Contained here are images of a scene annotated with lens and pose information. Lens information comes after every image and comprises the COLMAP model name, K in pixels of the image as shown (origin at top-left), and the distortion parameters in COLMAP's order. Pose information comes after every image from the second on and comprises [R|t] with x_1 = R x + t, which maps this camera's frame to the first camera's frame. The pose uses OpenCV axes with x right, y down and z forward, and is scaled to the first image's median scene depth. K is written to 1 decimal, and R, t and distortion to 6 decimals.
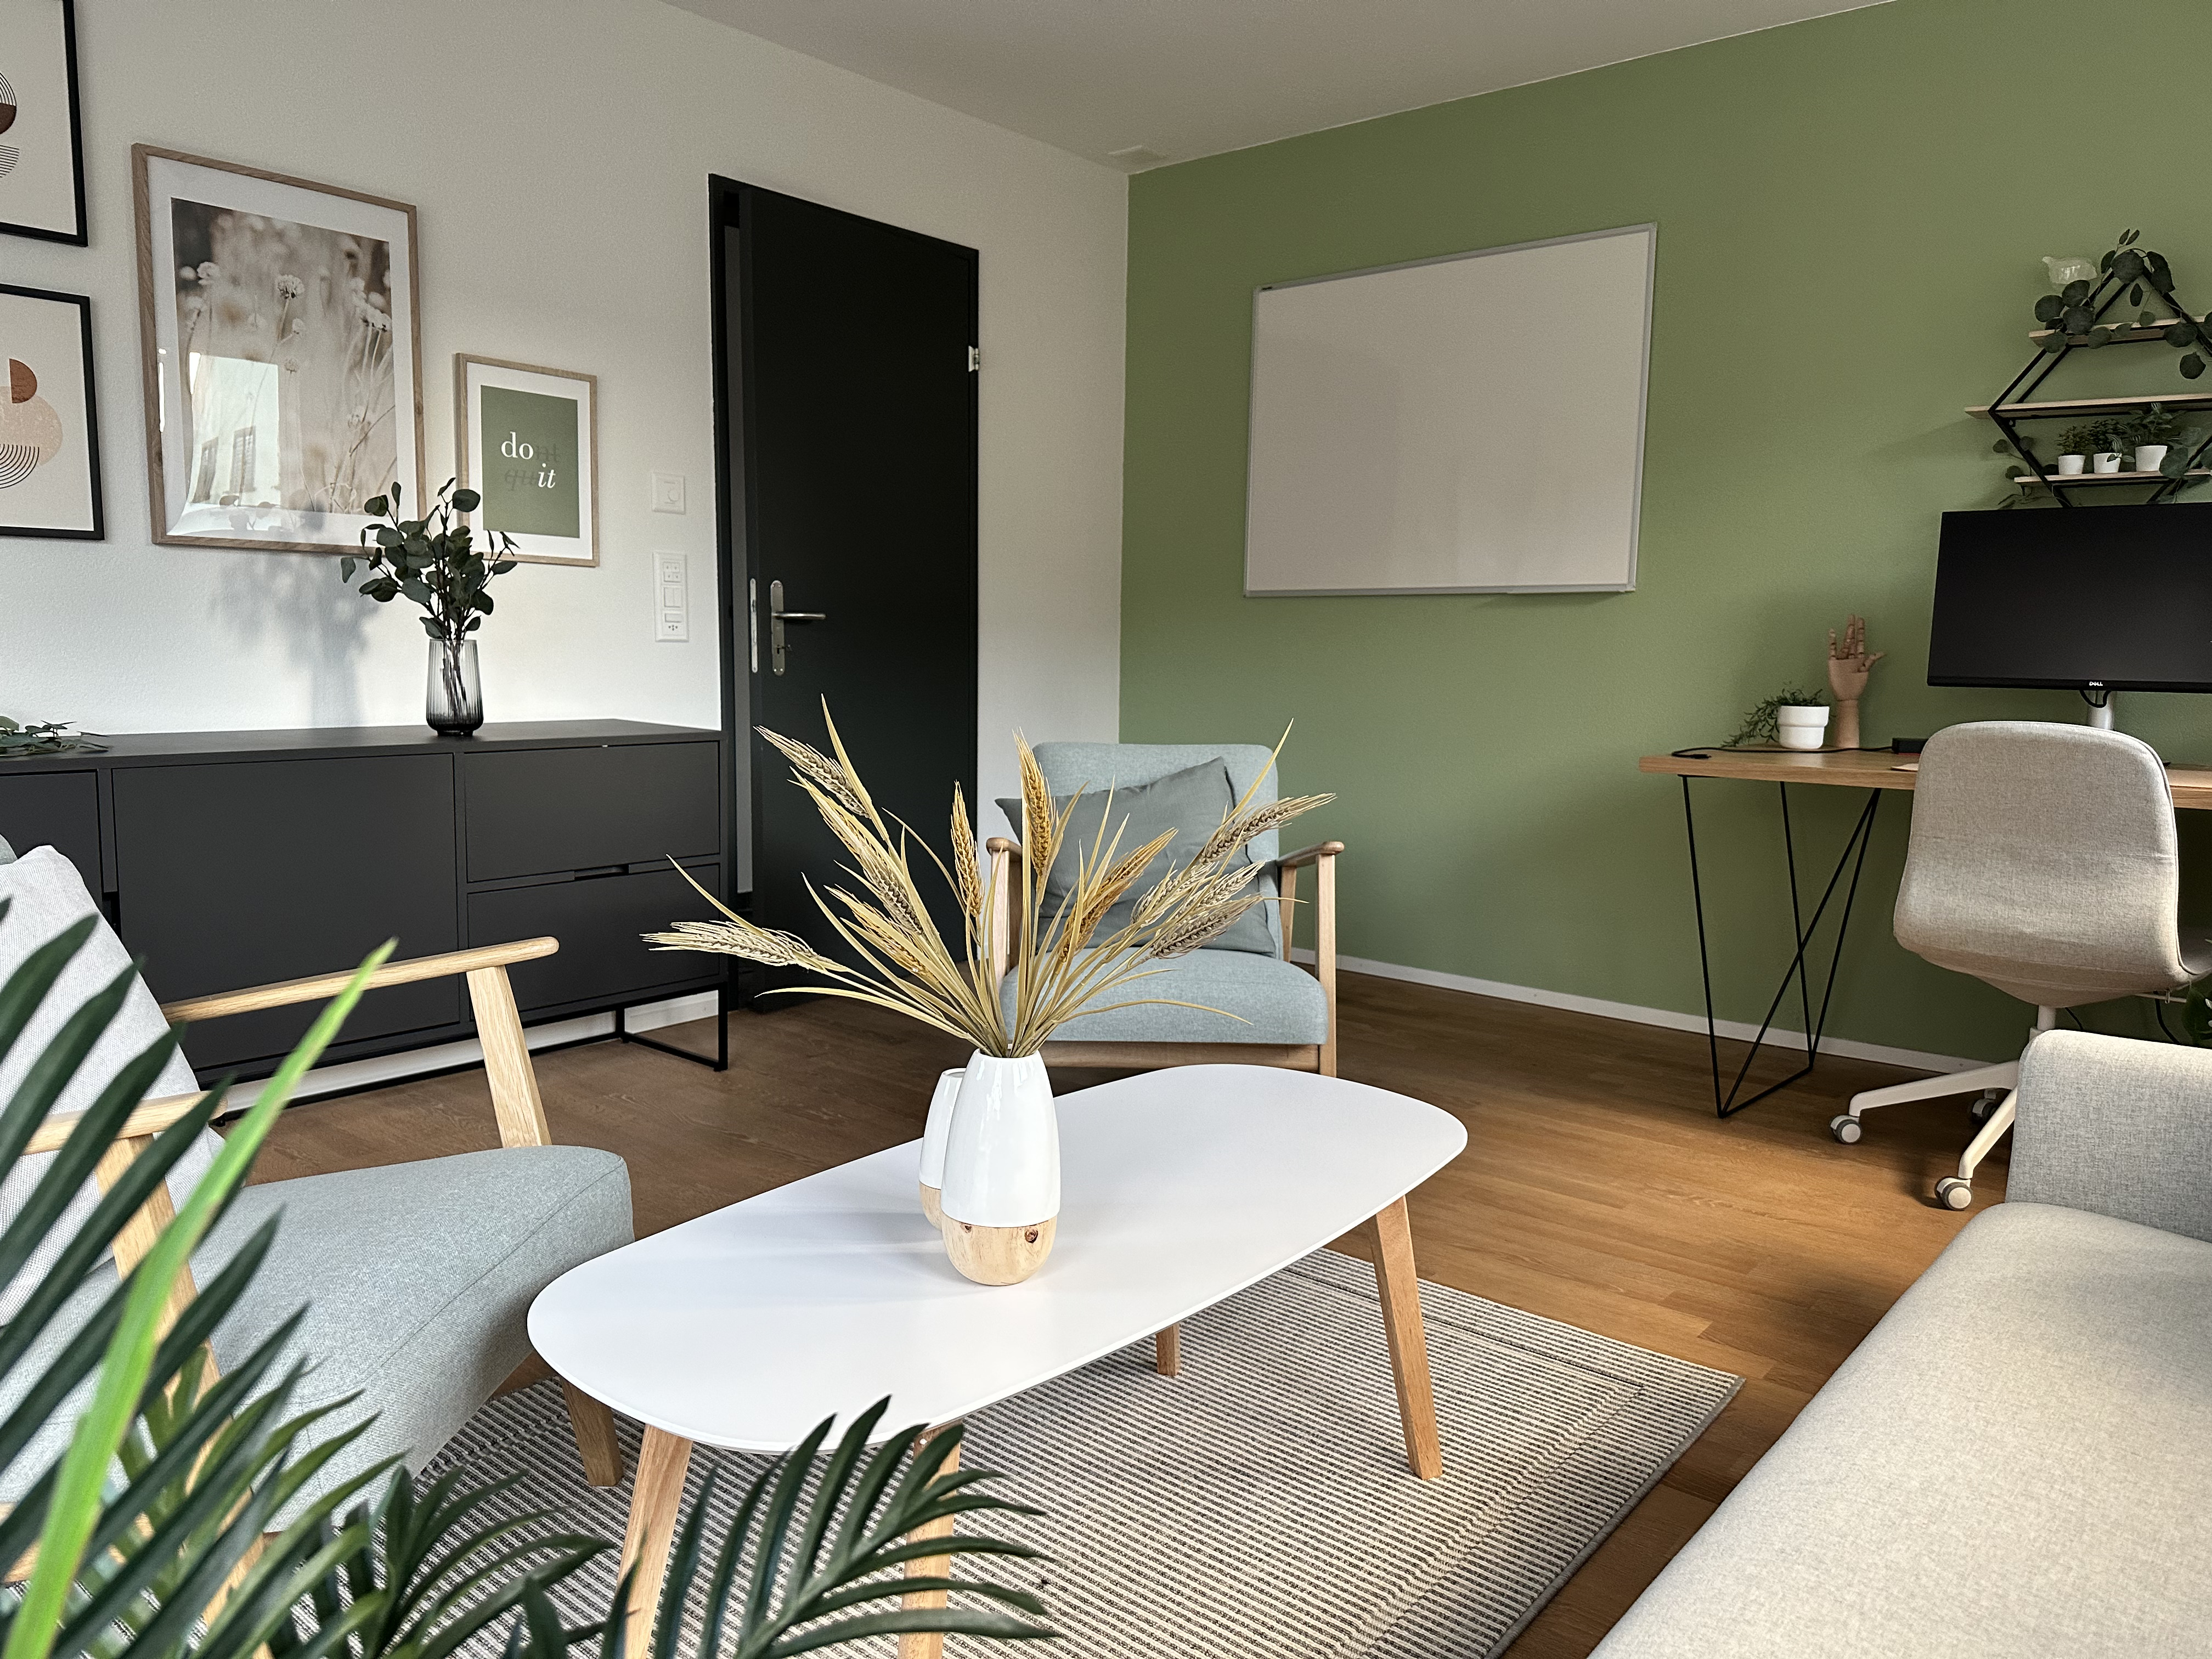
lens RADIAL K [[1563.6, 0, 1107.2], [0, 1563.6, 832.2], [0, 0, 1]] dist [-0.006590, -0.008538]
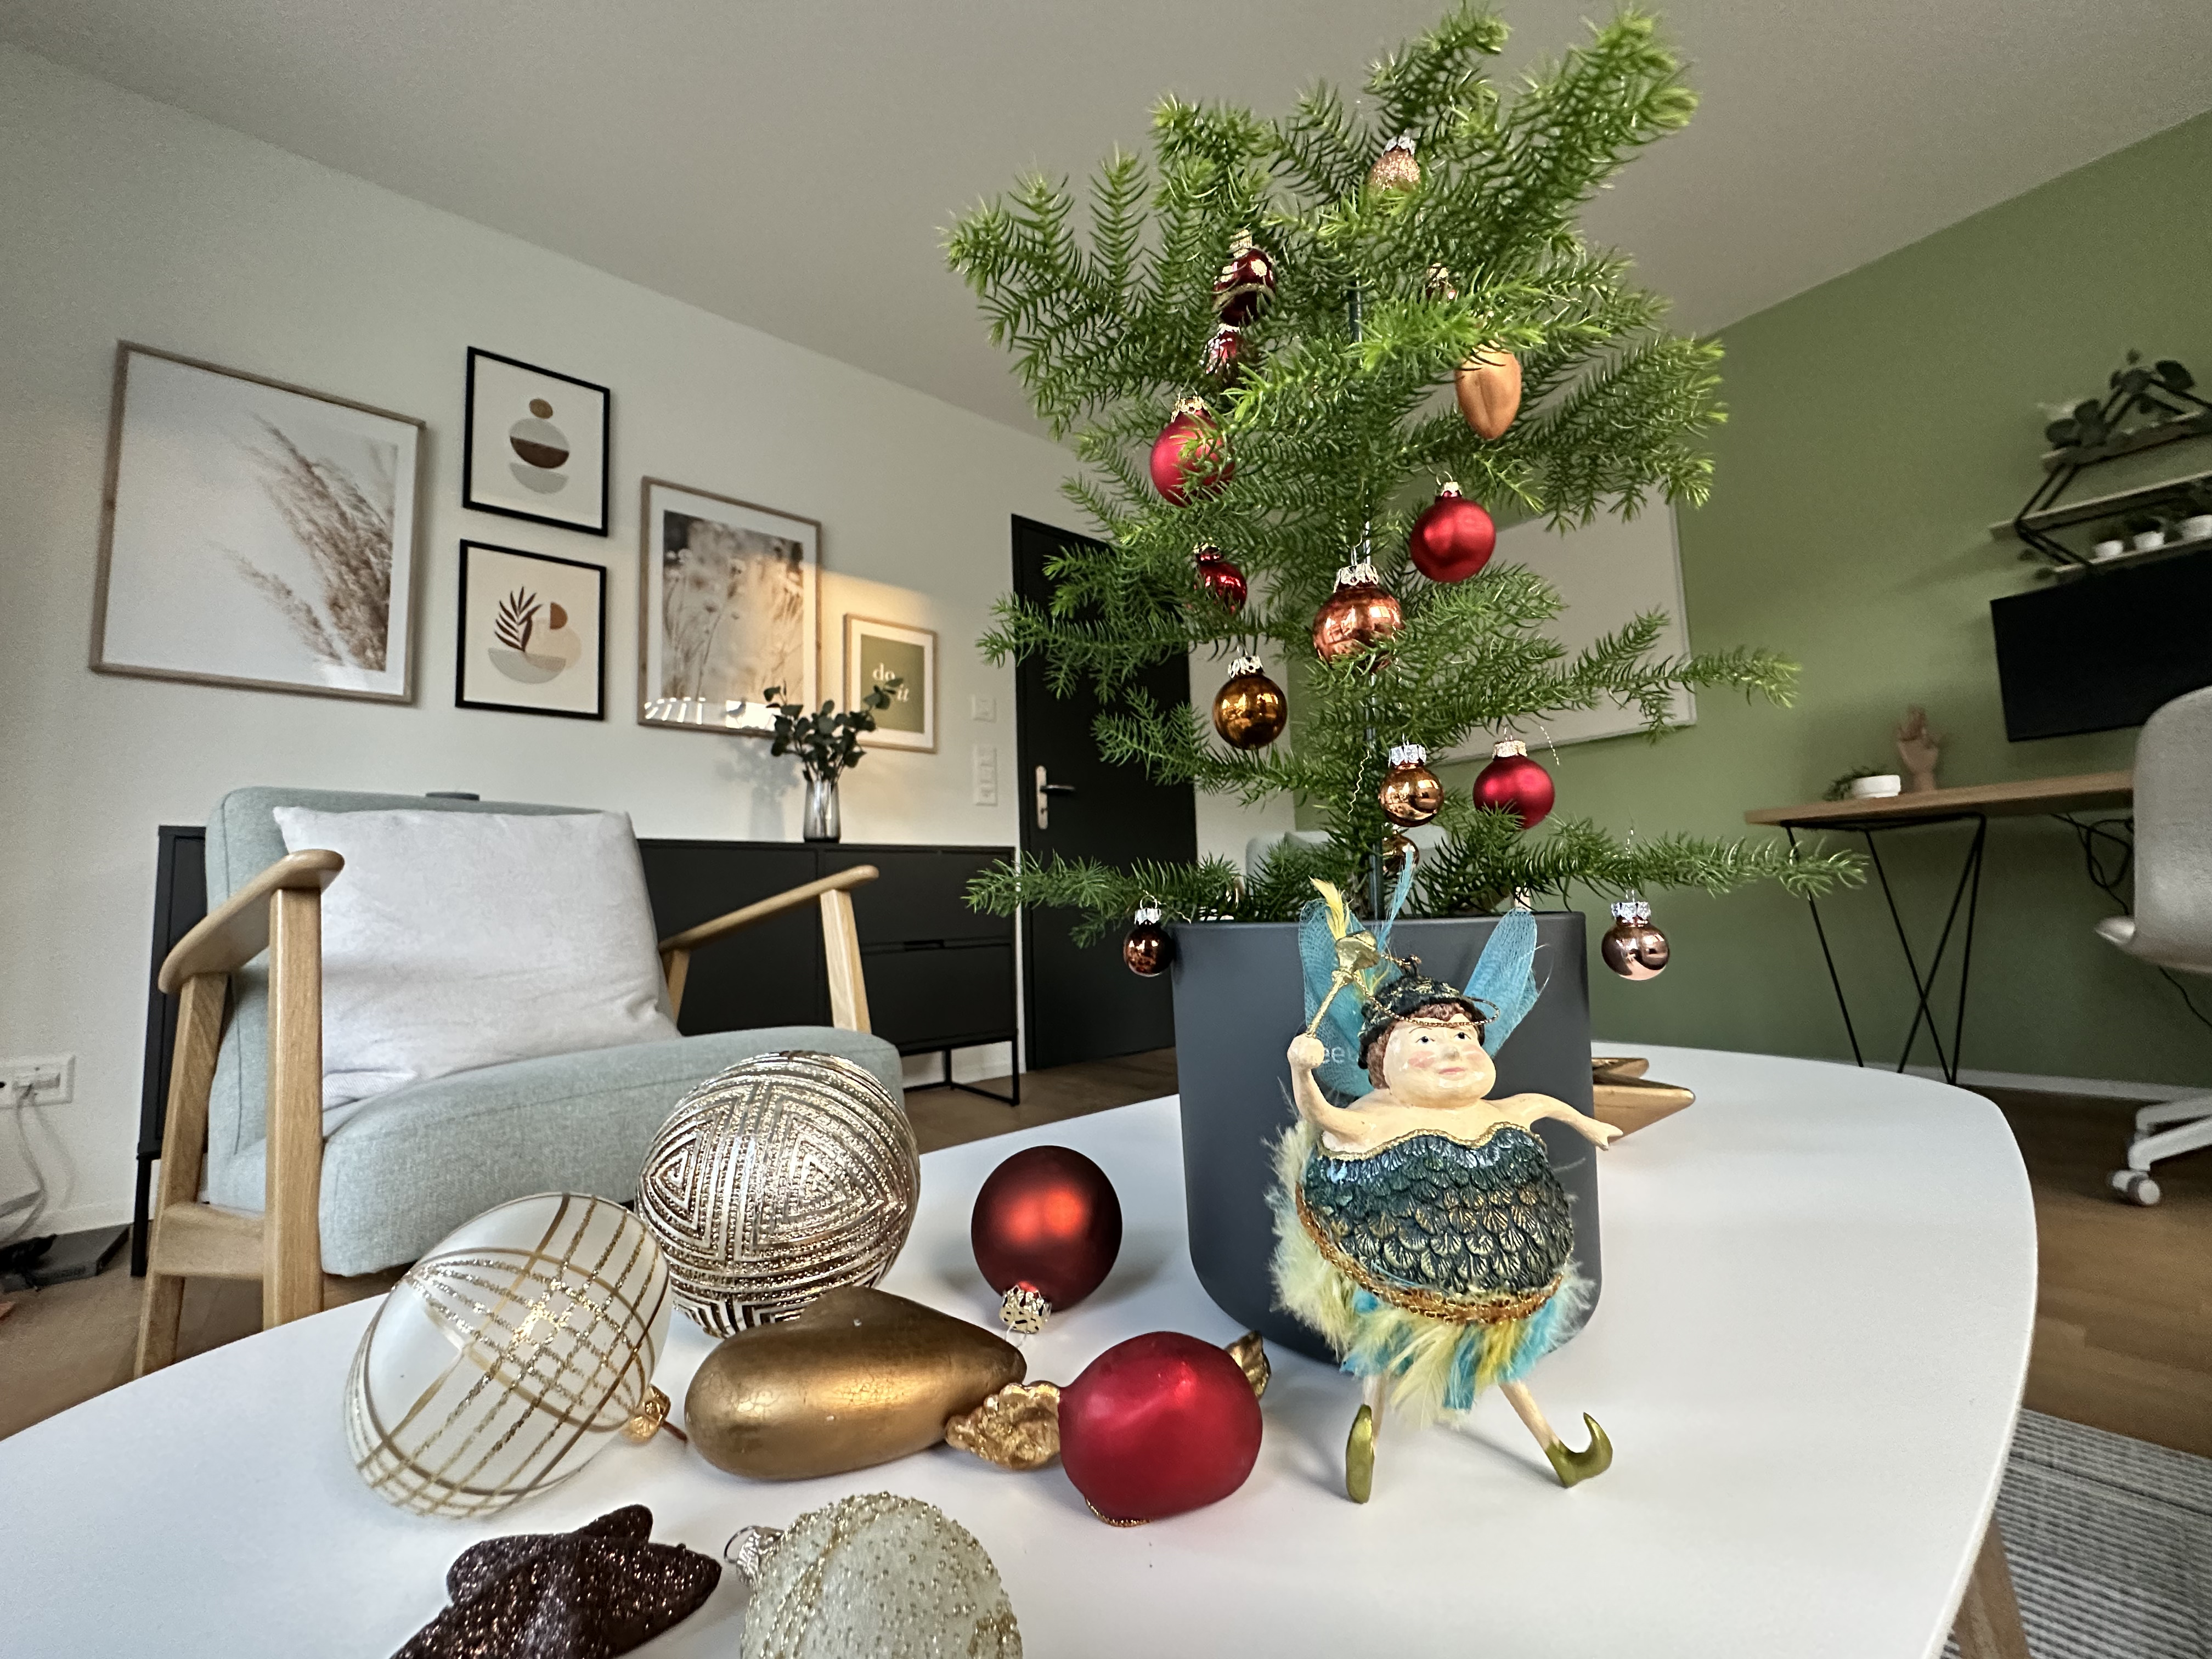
lens RADIAL K [[886.9, 0, 1110.2], [0, 886.9, 822.9], [0, 0, 1]] dist [-0.001848, -0.000155]
pose [[0.981457, -0.064938, -0.180347, -0.017129], [0.023271, 0.974272, -0.224172, 0.100840], [0.190264, 0.215818, 0.957717, 0.269875]]
